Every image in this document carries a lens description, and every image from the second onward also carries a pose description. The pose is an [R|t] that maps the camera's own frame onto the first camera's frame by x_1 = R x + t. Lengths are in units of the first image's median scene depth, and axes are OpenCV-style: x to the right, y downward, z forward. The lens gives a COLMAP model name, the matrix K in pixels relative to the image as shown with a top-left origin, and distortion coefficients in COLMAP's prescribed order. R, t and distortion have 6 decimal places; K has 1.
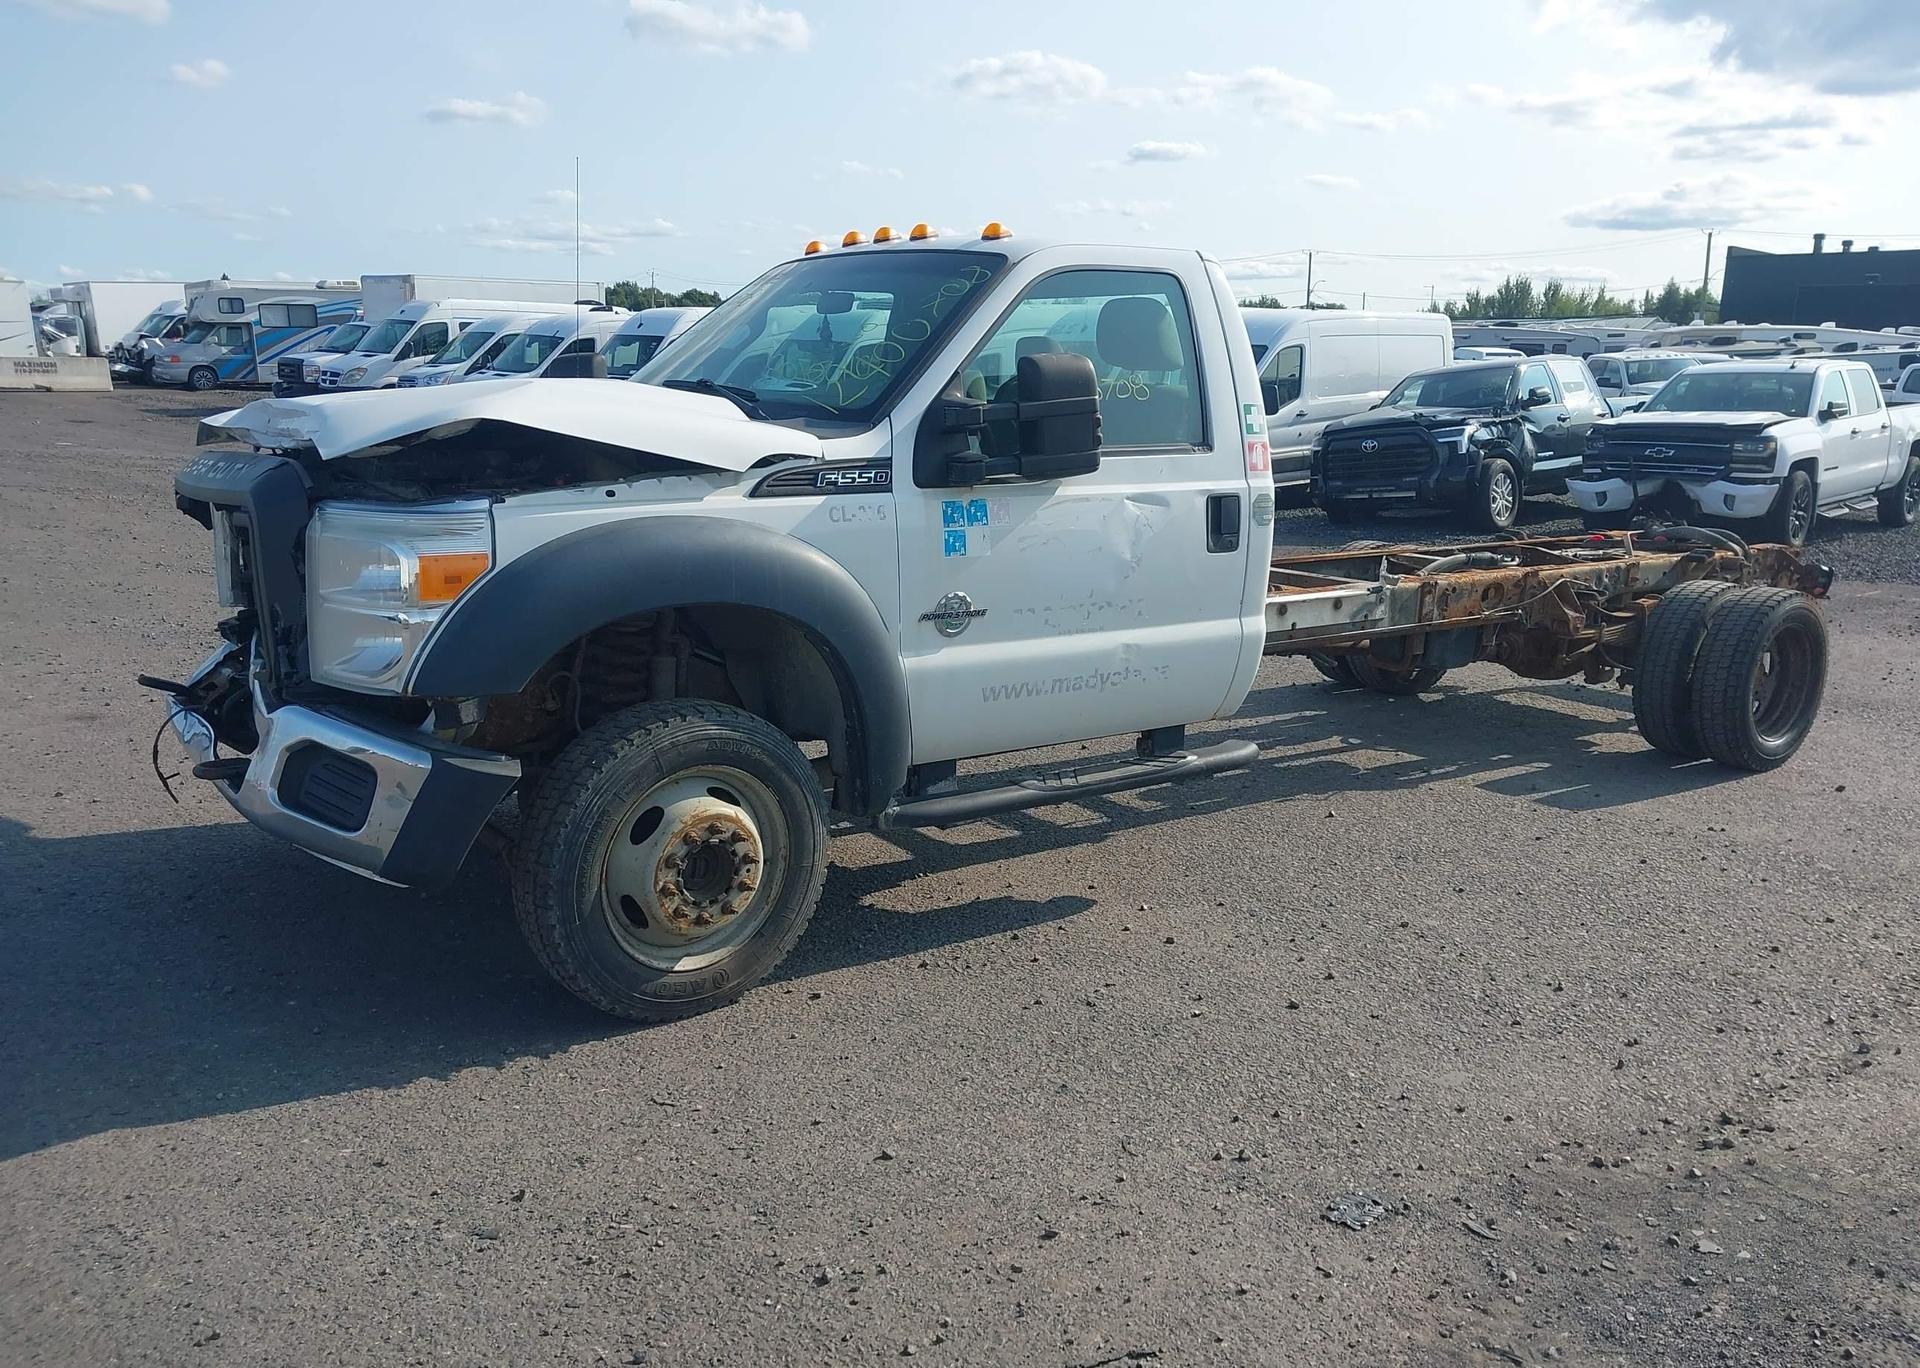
lens RADIAL K [[1480.0, 0, 967.0], [0, 1480.0, 729.8], [0, 0, 1]] dist [0.065639, -0.079873]
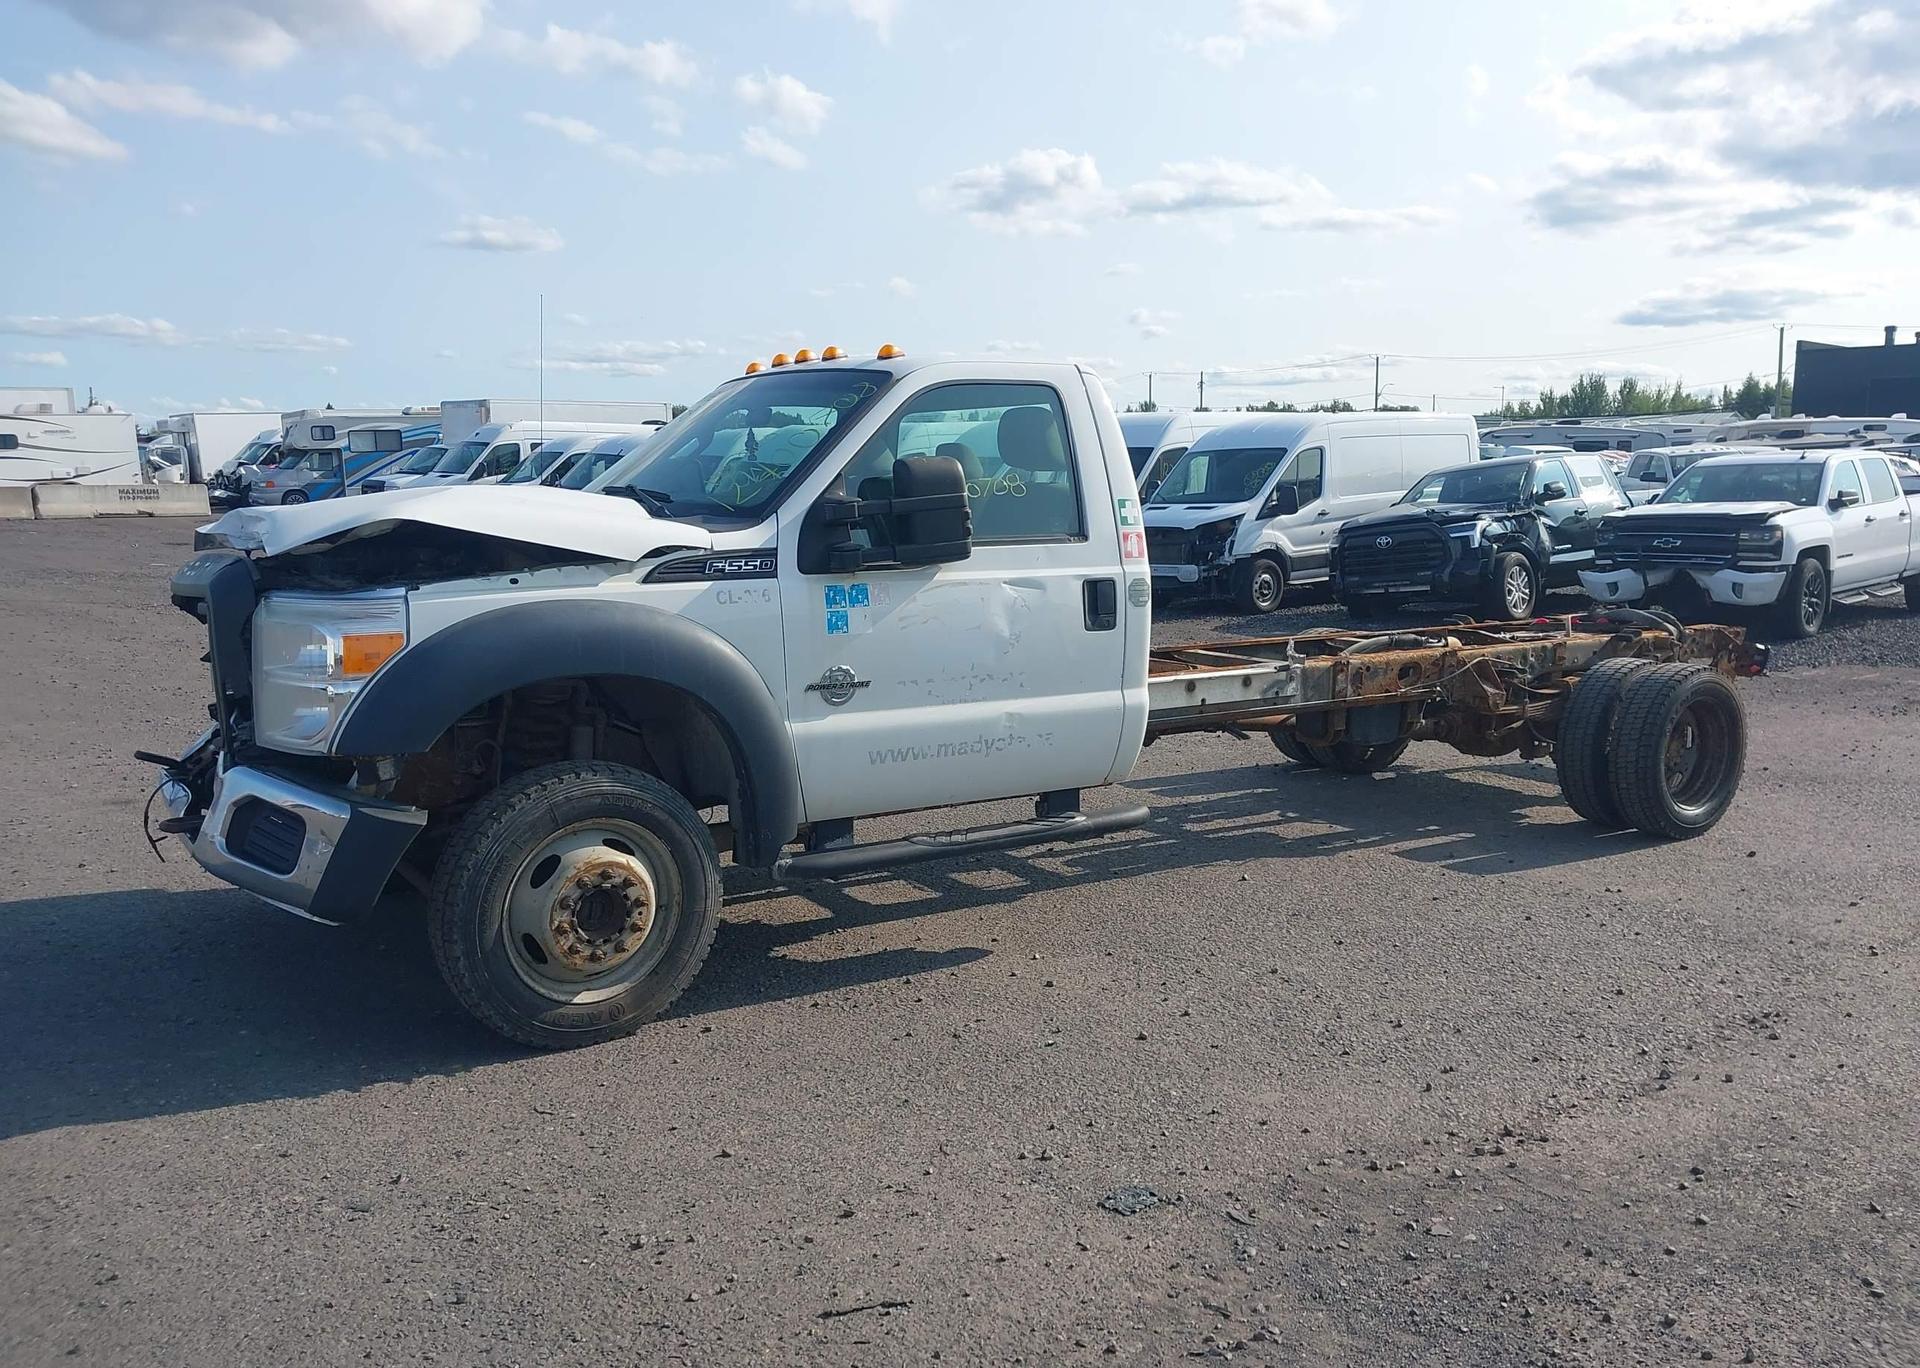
lens RADIAL K [[1488.5, 0, 965.8], [0, 1488.5, 731.6], [0, 0, 1]] dist [0.060555, -0.075591]
pose [[0.998444, -0.011296, -0.054602, 0.138421], [0.007441, 0.997498, -0.070303, 0.033802], [0.055259, 0.069787, 0.996030, -0.105267]]
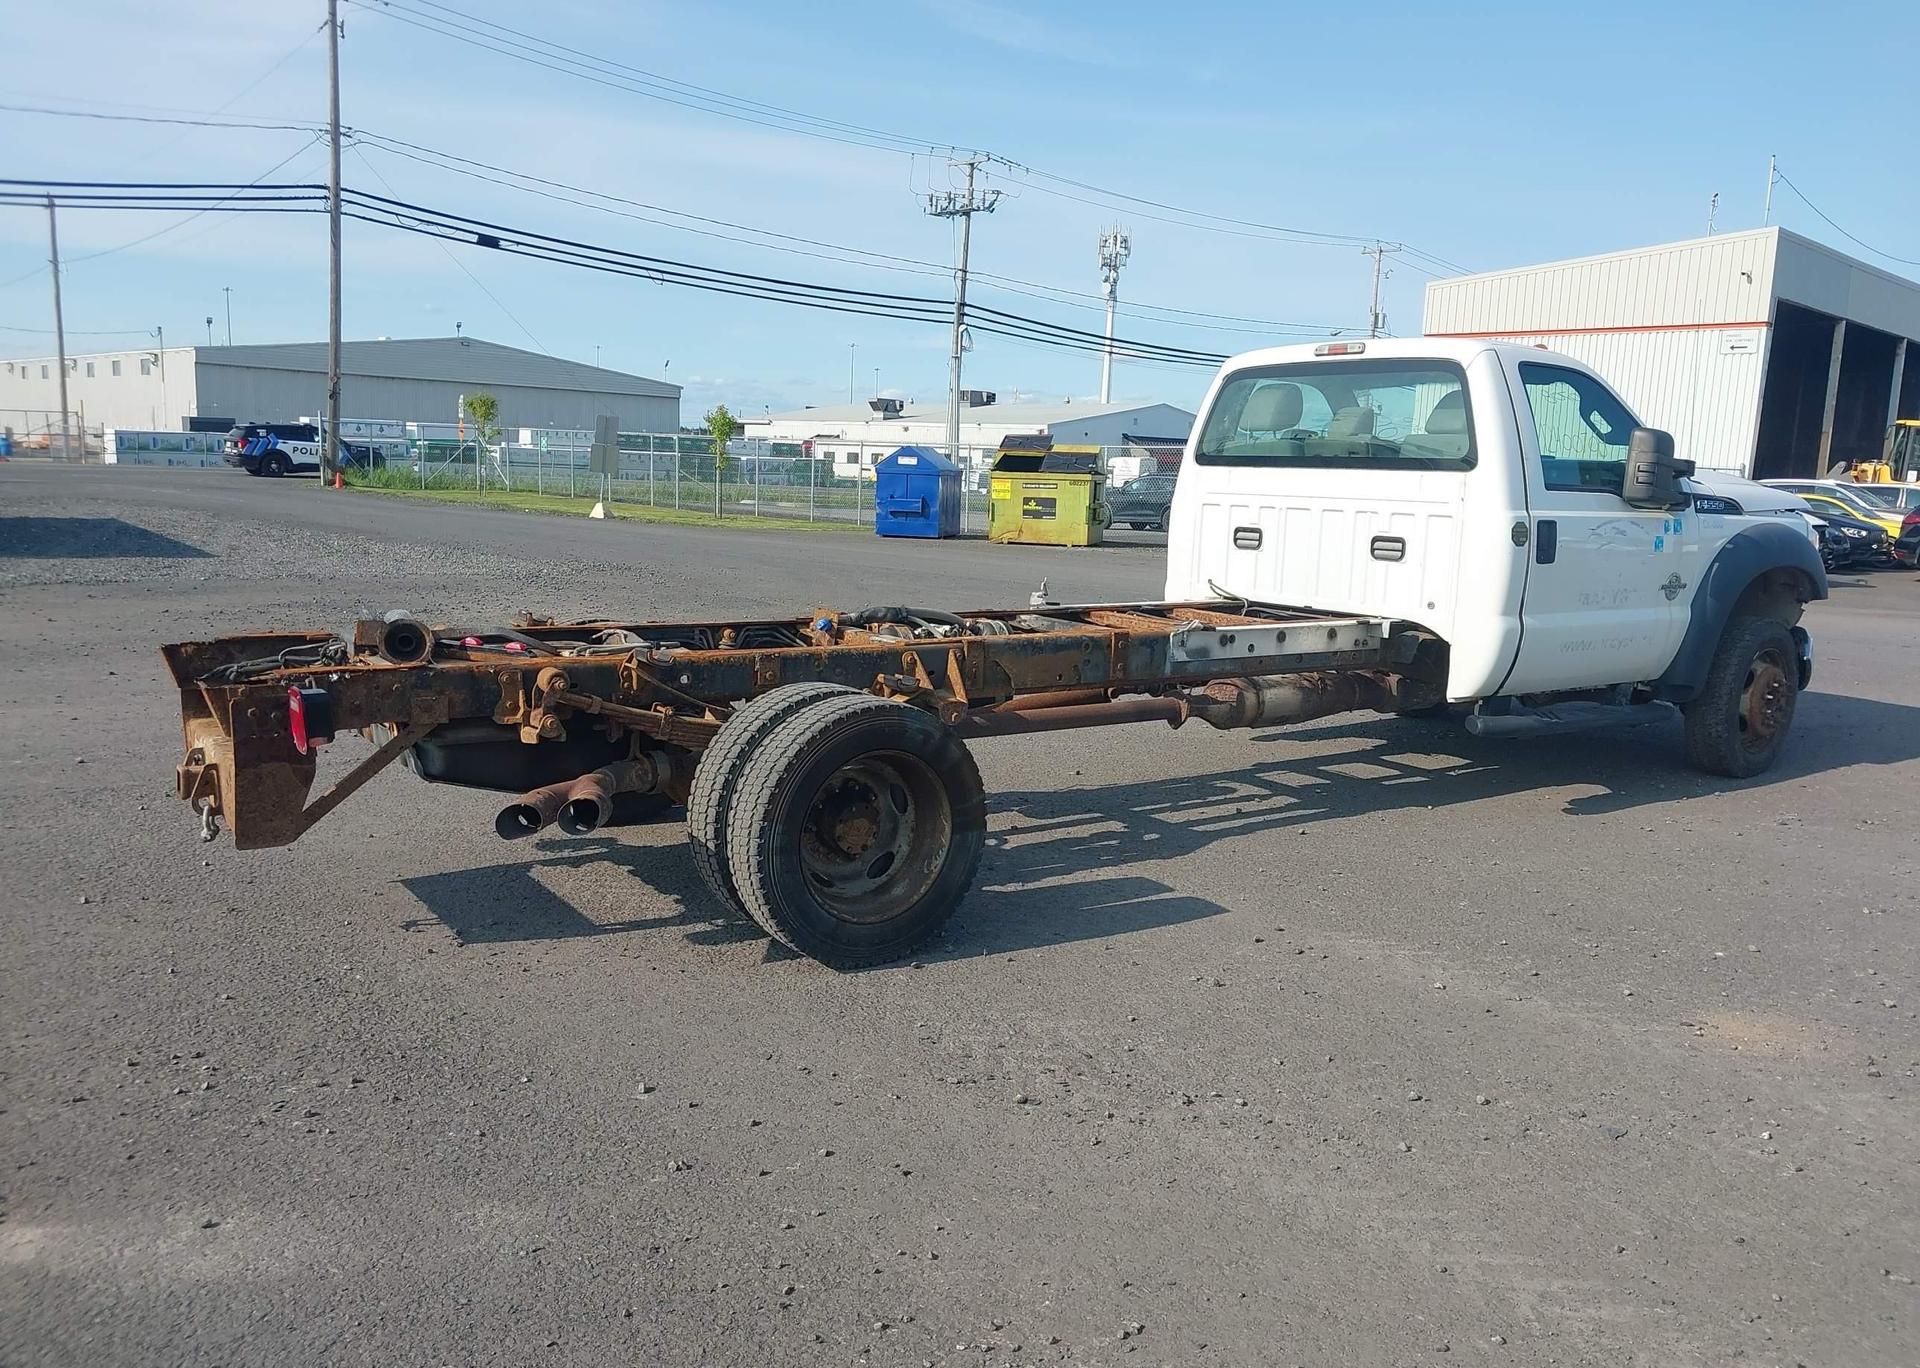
lens RADIAL K [[1488.5, 0, 965.8], [0, 1488.5, 731.6], [0, 0, 1]] dist [0.060555, -0.075591]
pose [[-0.998200, -0.058412, 0.013598, 0.426944], [-0.048141, 0.915611, 0.399172, -0.620714], [-0.035767, 0.397799, -0.916775, 2.823114]]
